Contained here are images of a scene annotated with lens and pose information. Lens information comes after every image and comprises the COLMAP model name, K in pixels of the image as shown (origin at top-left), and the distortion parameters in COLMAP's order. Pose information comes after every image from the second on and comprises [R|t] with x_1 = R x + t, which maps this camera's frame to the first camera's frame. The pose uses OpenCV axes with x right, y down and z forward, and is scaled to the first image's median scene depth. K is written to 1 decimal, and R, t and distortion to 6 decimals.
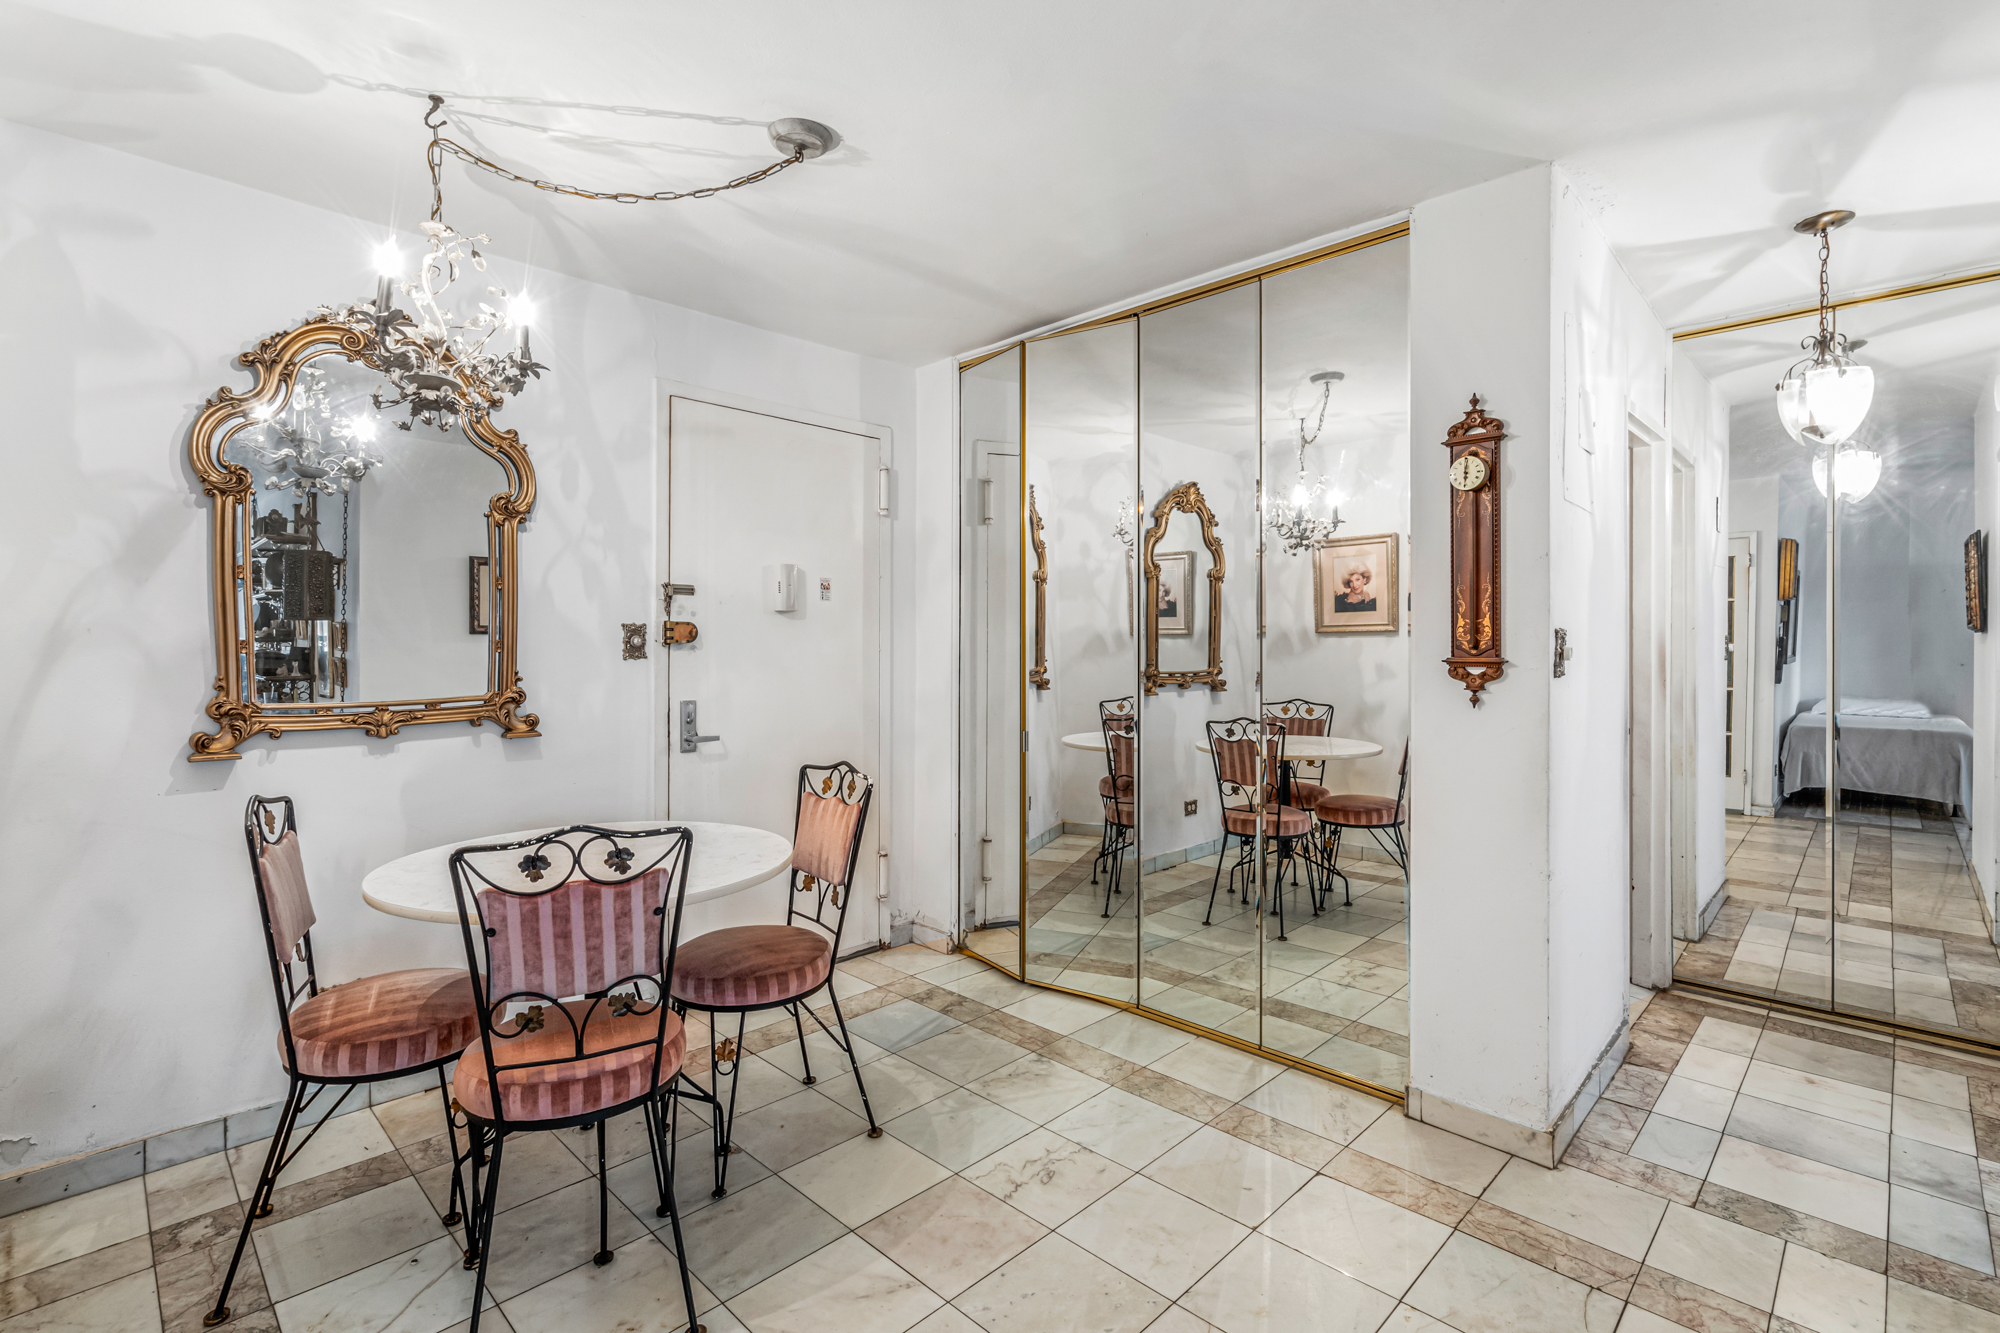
lens RADIAL K [[930.0, 0, 993.7], [0, 930.0, 654.5], [0, 0, 1]] dist [-0.004225, 0.003872]
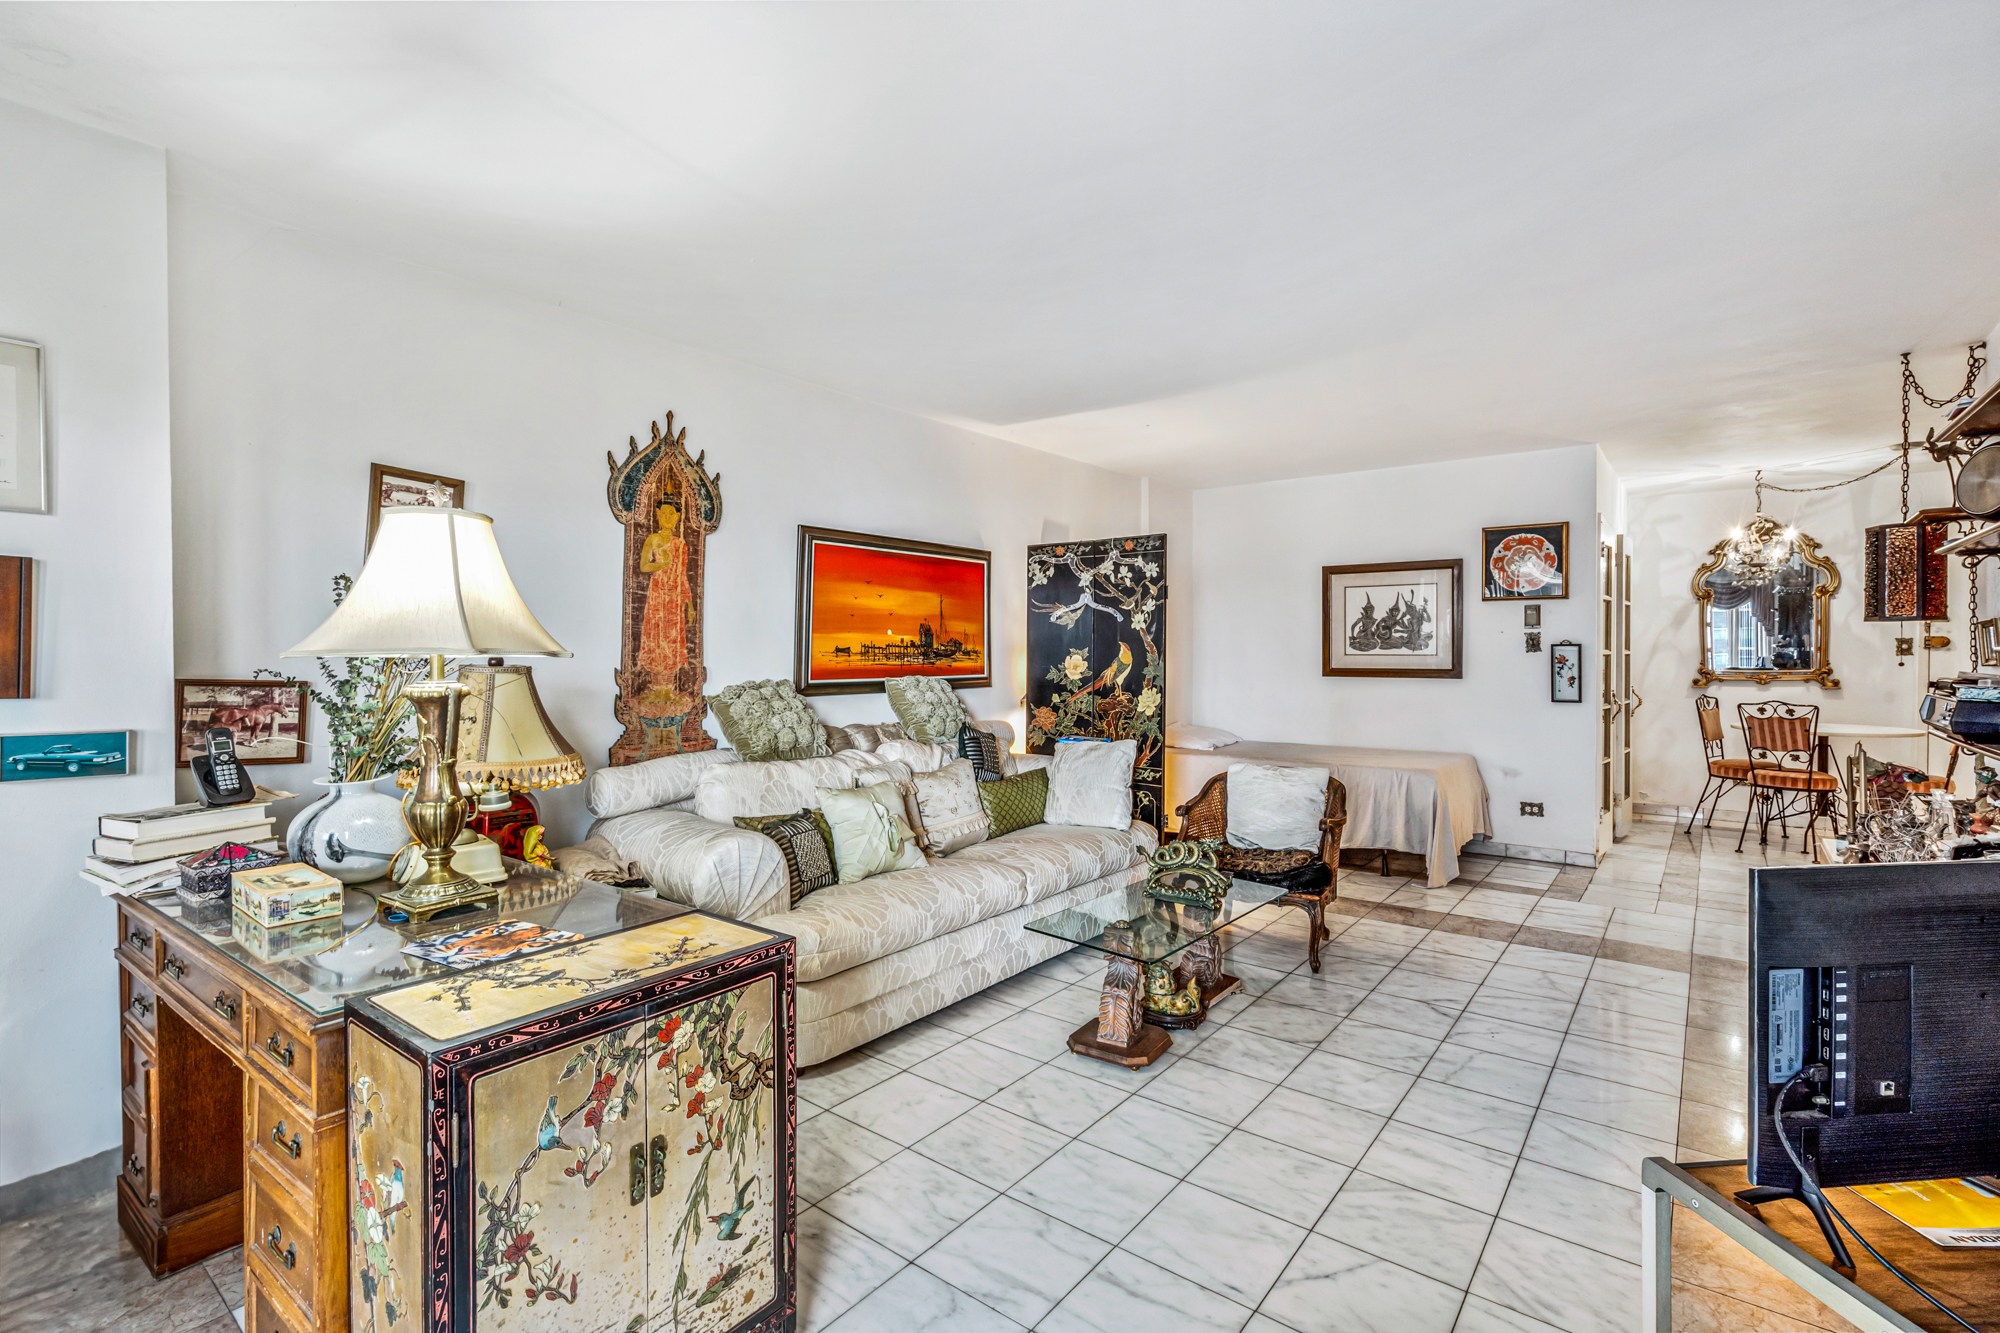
lens RADIAL K [[930.0, 0, 994.3], [0, 930.0, 657.2], [0, 0, 1]] dist [-0.004225, 0.003872]
pose [[0.131502, 0.003444, -0.991310, 1.547223], [-0.005180, 0.999983, 0.002787, 0.015414], [0.991302, 0.004769, 0.131518, -1.395366]]
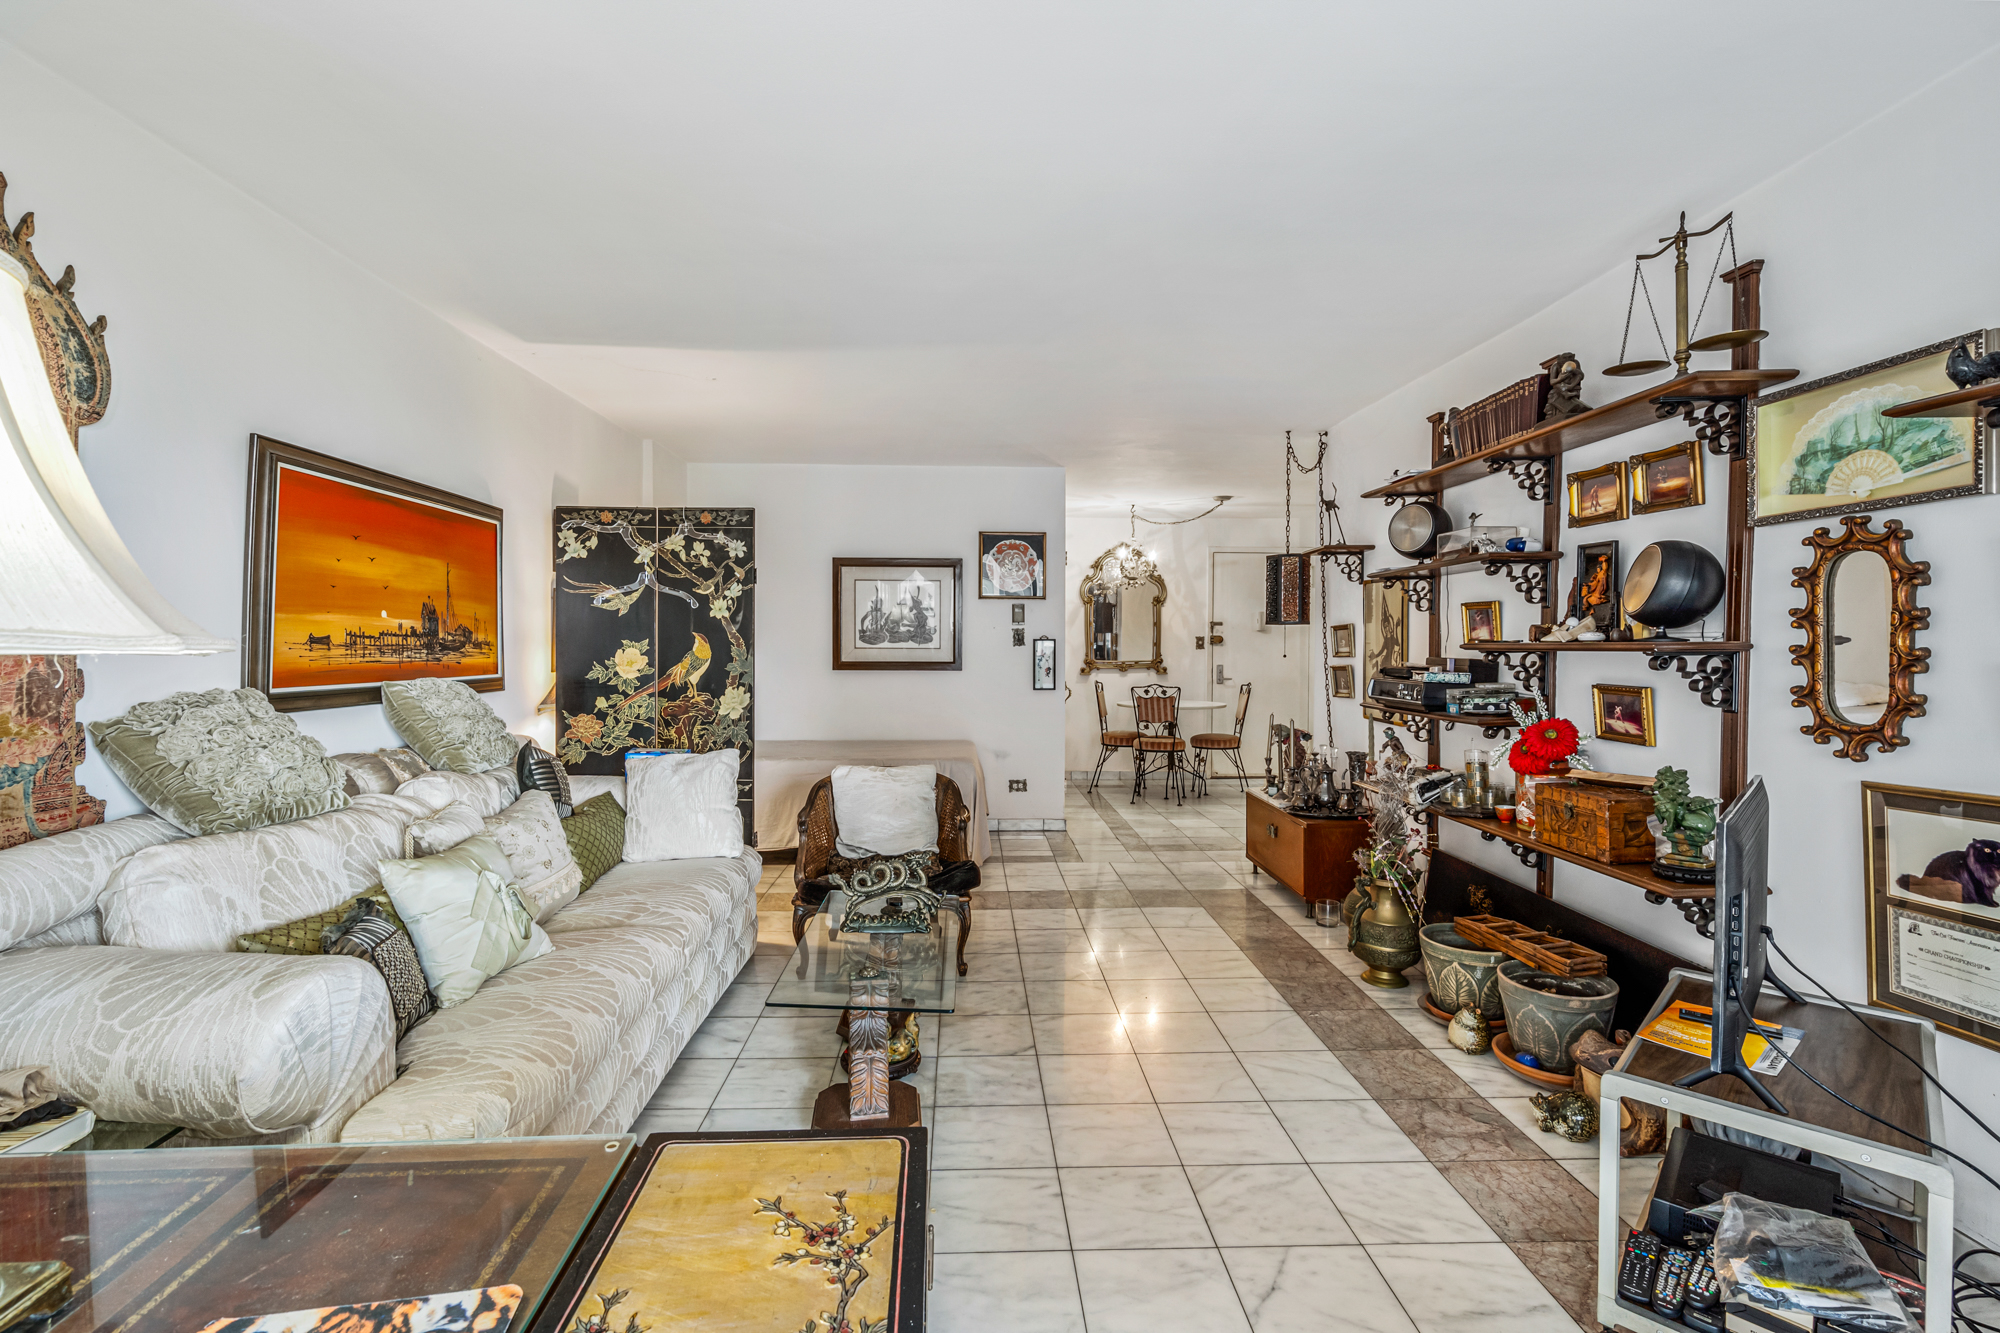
lens RADIAL K [[930.0, 0, 1009.8], [0, 930.0, 661.9], [0, 0, 1]] dist [-0.004225, 0.003872]
pose [[0.745556, 0.012787, -0.666320, 1.202599], [-0.006566, 0.999908, 0.011843, 0.015935], [0.666410, -0.004455, 0.745572, -1.678473]]
